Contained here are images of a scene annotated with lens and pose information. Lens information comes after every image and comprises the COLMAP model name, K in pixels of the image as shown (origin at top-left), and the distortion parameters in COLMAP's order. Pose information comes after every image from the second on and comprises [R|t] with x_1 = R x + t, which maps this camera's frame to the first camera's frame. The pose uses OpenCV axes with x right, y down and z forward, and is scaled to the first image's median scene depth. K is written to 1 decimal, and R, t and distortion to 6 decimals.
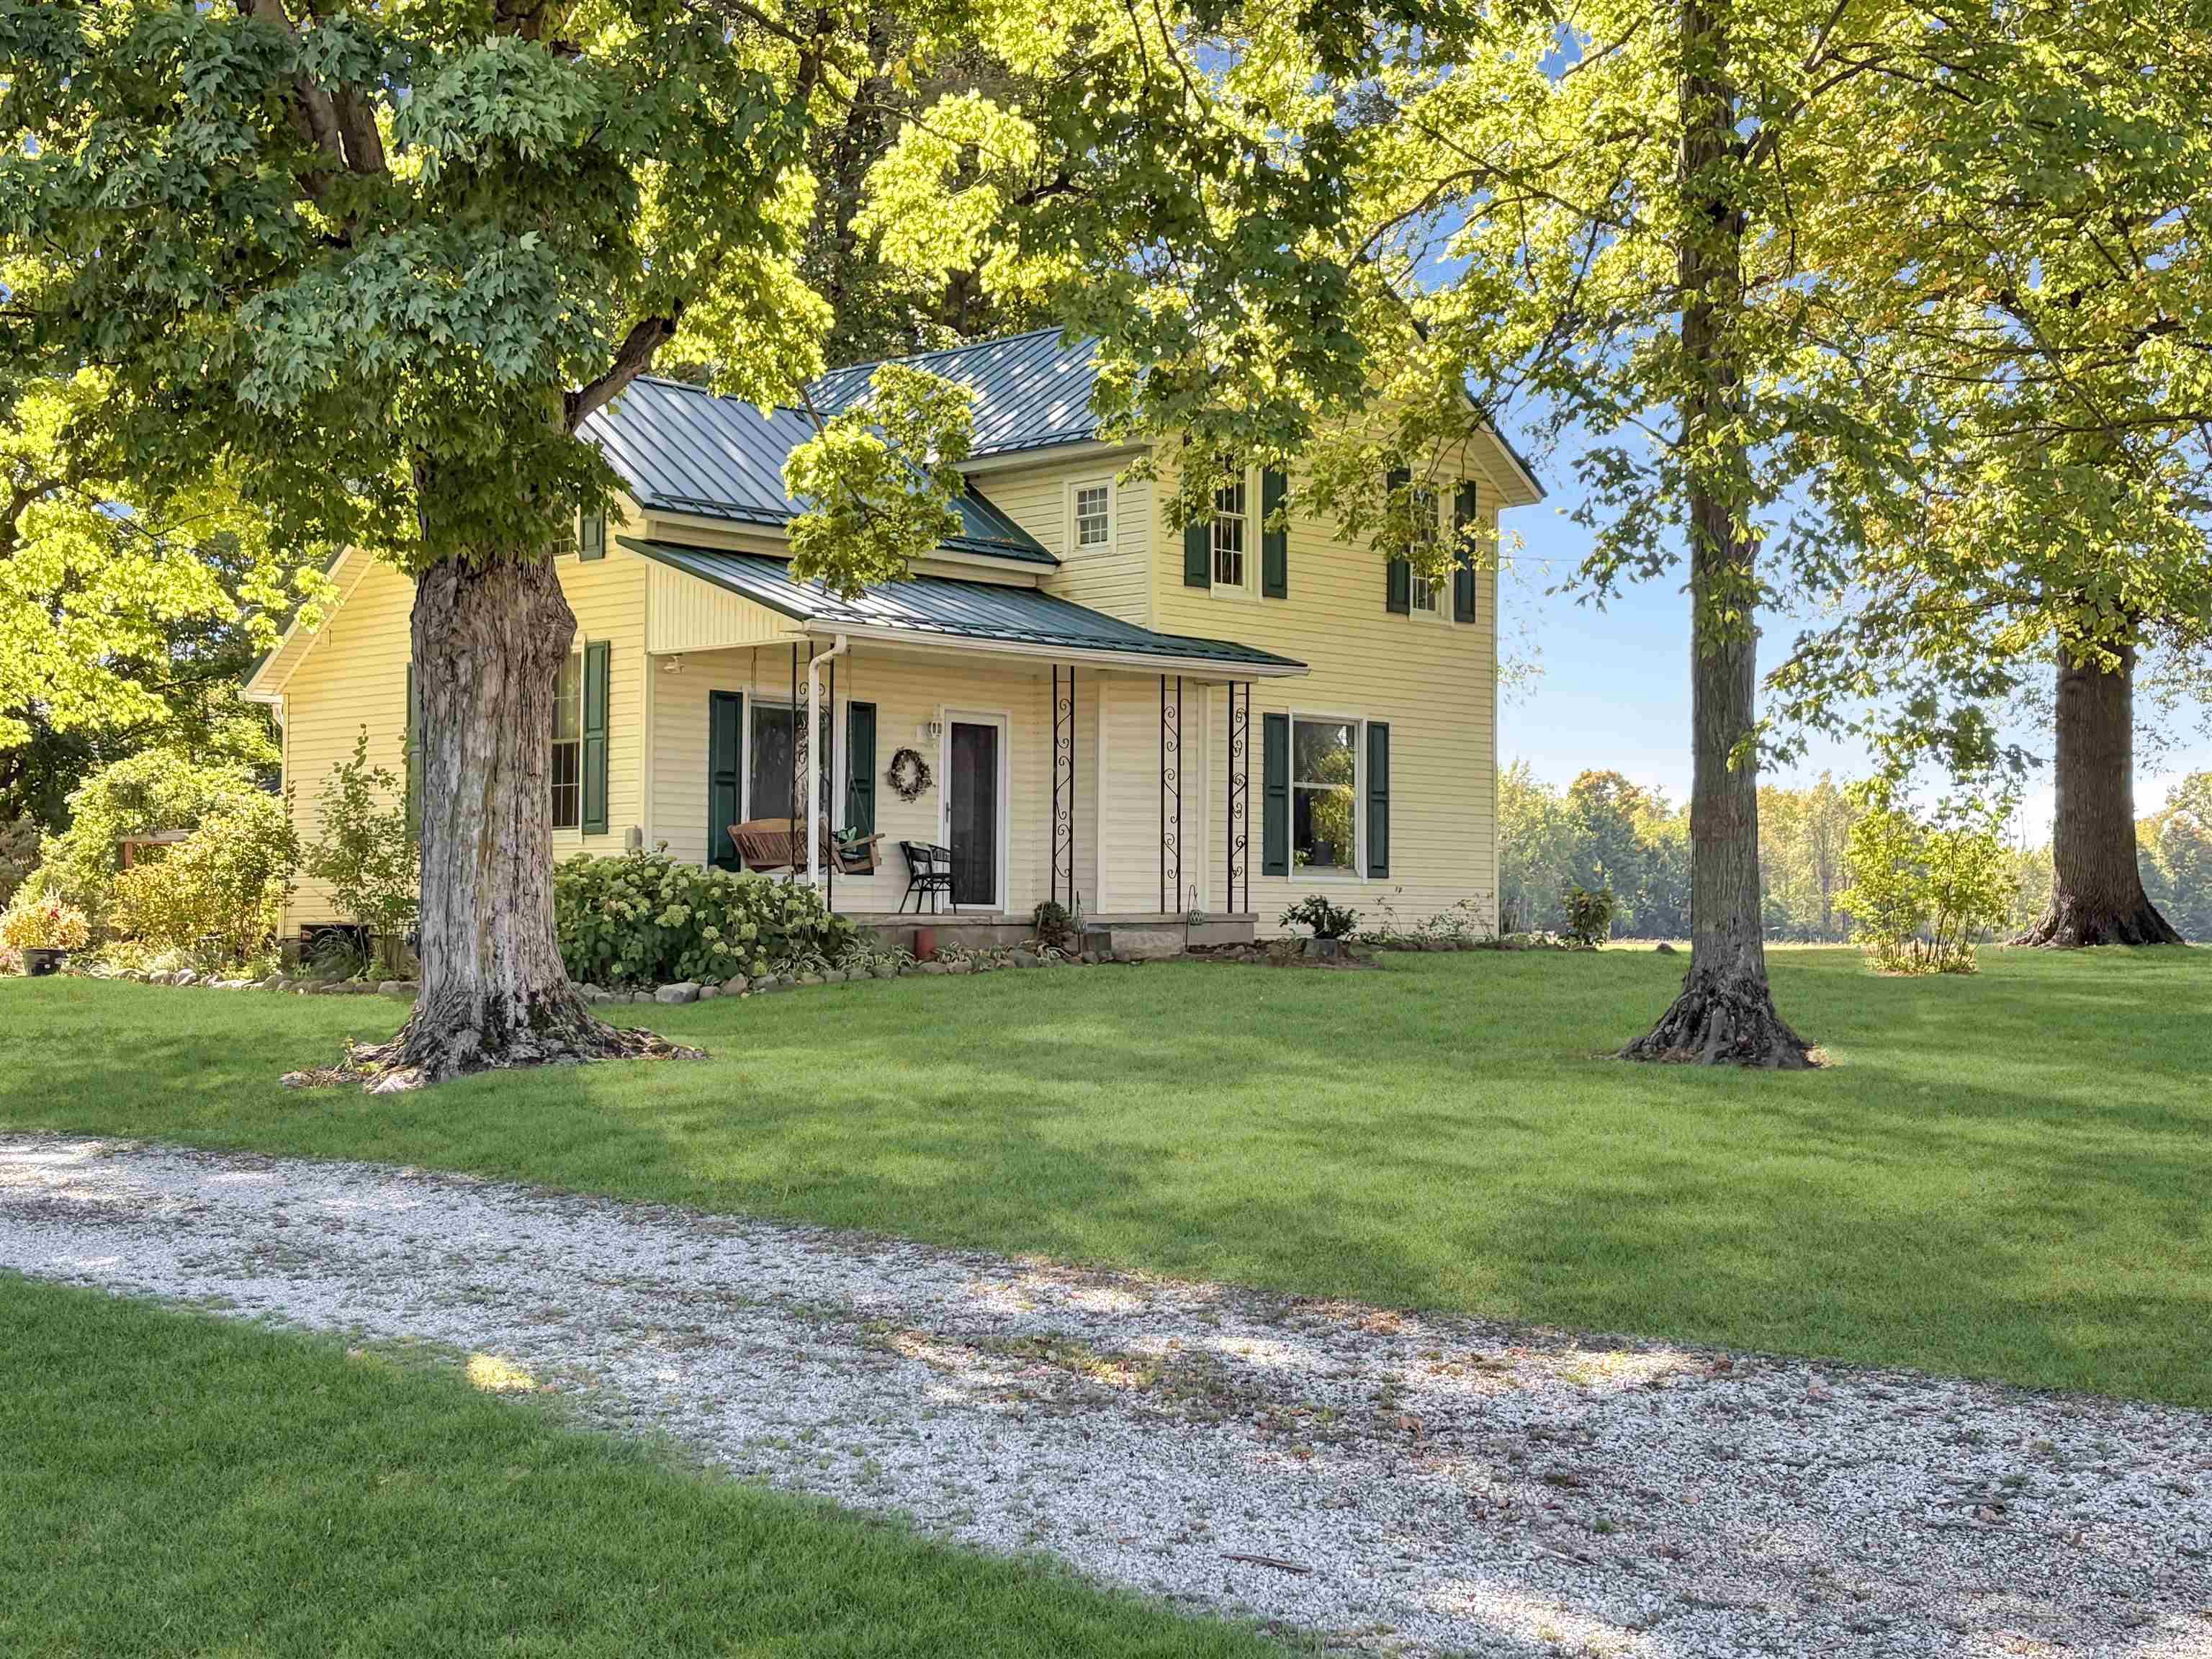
lens RADIAL K [[2946.9, 0, 1106.0], [0, 2946.9, 829.5], [0, 0, 1]] dist [0.336927, -1.915685]
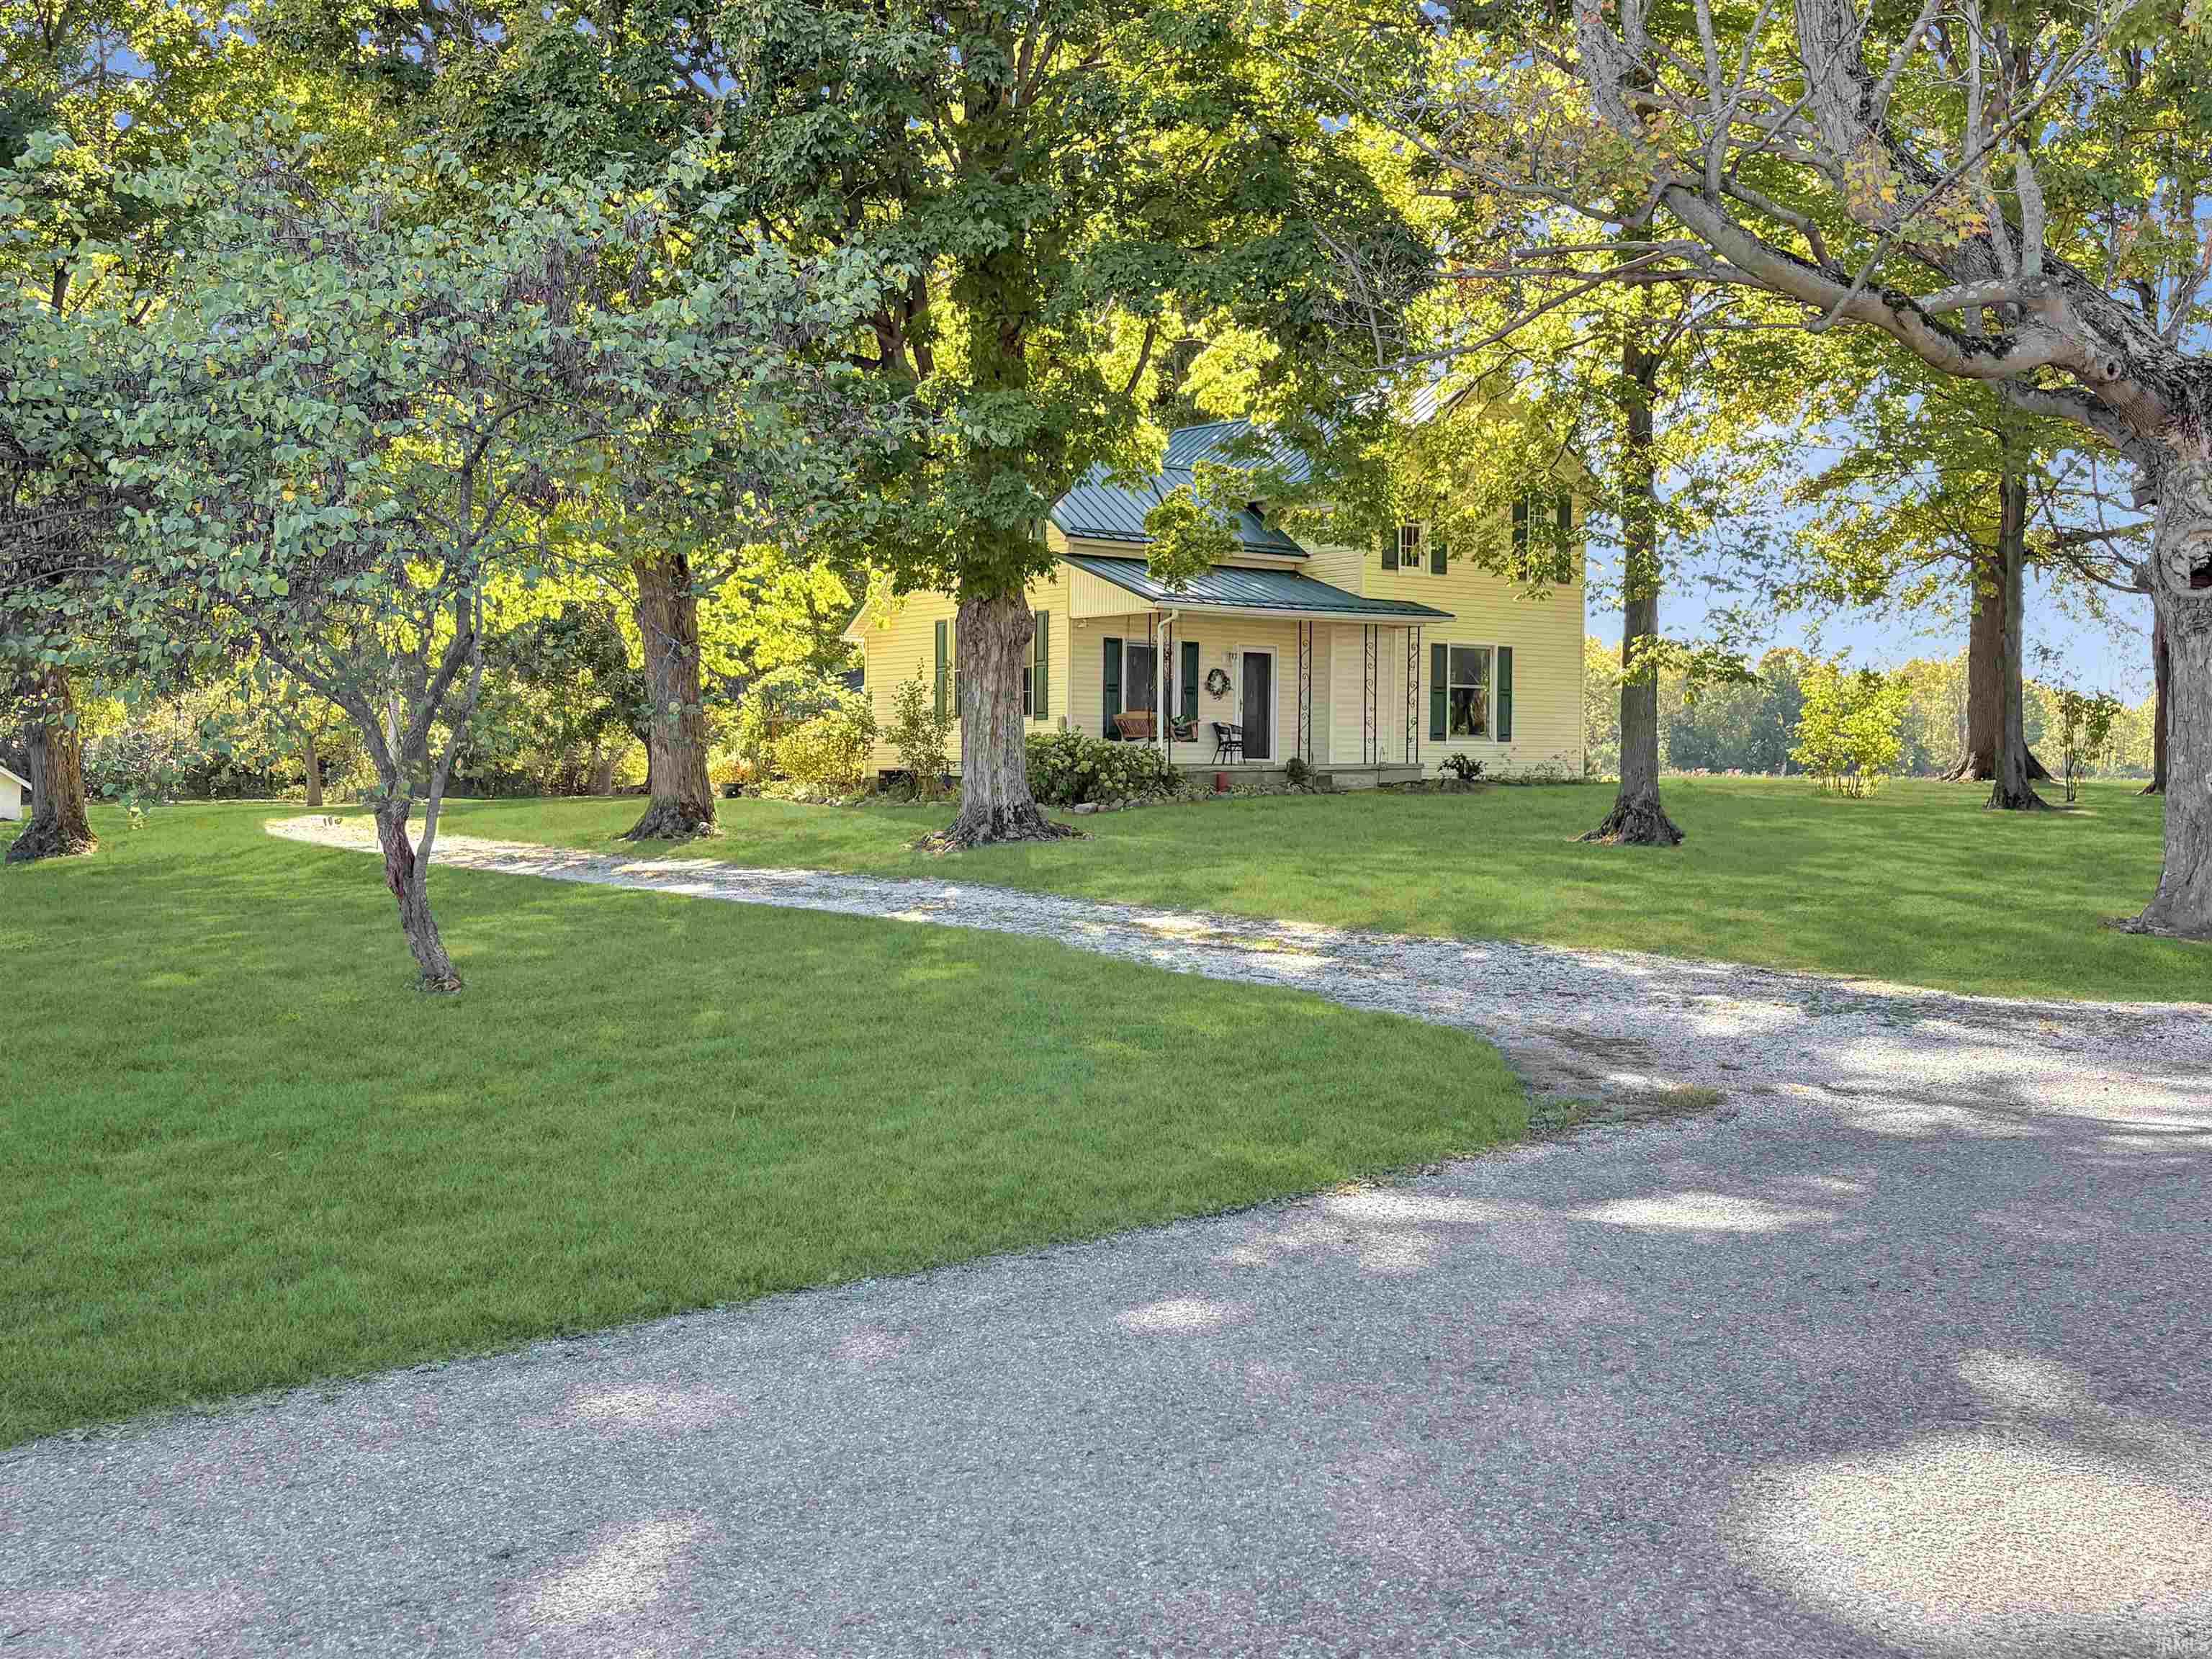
lens RADIAL K [[2182.4, 0, 1106.0], [0, 2182.4, 829.5], [0, 0, 1]] dist [0.000726, 0.000508]
pose [[0.990723, 0.002507, -0.135873, 0.043047], [0.005874, 0.998105, 0.061247, -0.012229], [0.135769, -0.061477, 0.988831, -0.281565]]
